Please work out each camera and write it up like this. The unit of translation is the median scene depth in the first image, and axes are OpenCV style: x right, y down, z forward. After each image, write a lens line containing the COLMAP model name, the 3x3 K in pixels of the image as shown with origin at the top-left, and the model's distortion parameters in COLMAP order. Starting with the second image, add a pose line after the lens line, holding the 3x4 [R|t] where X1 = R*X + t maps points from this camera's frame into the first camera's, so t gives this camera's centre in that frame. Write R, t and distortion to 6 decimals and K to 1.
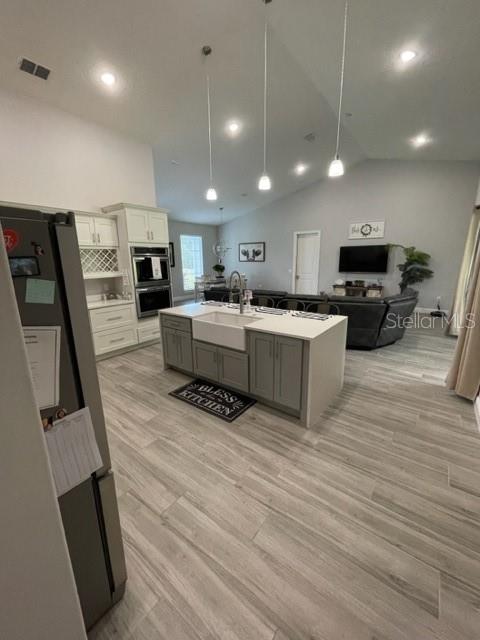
lens RADIAL K [[259.6, 0, 240.0], [0, 259.6, 319.2], [0, 0, 1]] dist [-0.003030, -0.000414]
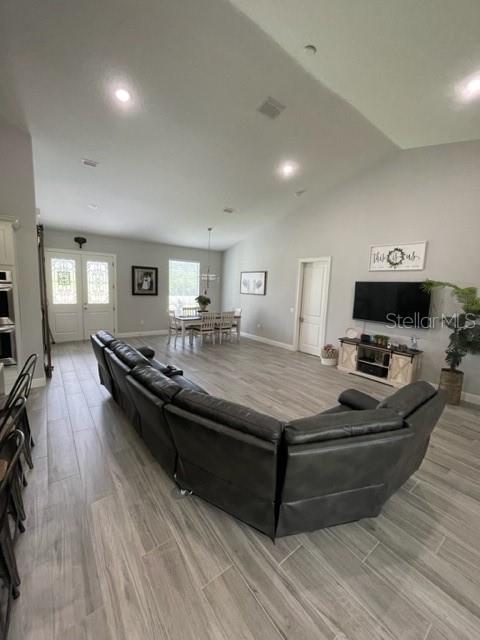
lens RADIAL K [[259.6, 0, 241.0], [0, 259.6, 319.6], [0, 0, 1]] dist [-0.003030, -0.000414]
pose [[0.963810, 0.083248, -0.253260, 0.285980], [-0.109325, 0.989861, -0.090676, -0.092542], [0.243144, 0.115083, 0.963139, 0.307625]]
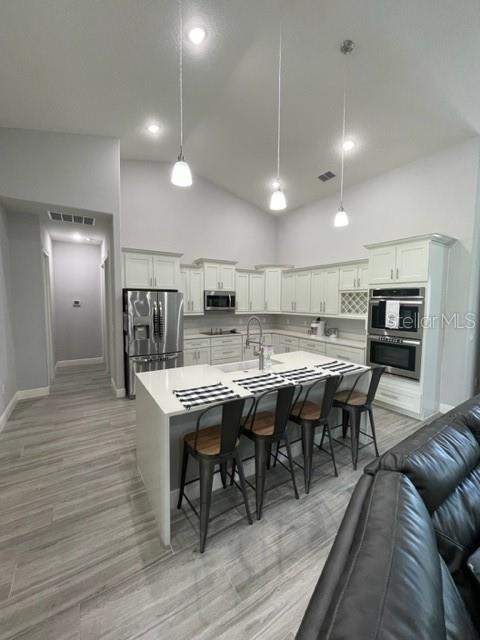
lens RADIAL K [[259.6, 0, 239.4], [0, 259.6, 317.8], [0, 0, 1]] dist [-0.003030, -0.000414]
pose [[-0.355732, 0.073194, -0.931718, 0.622063], [-0.222964, 0.961496, 0.160661, -0.231366], [0.907602, 0.264892, -0.325715, 0.925844]]
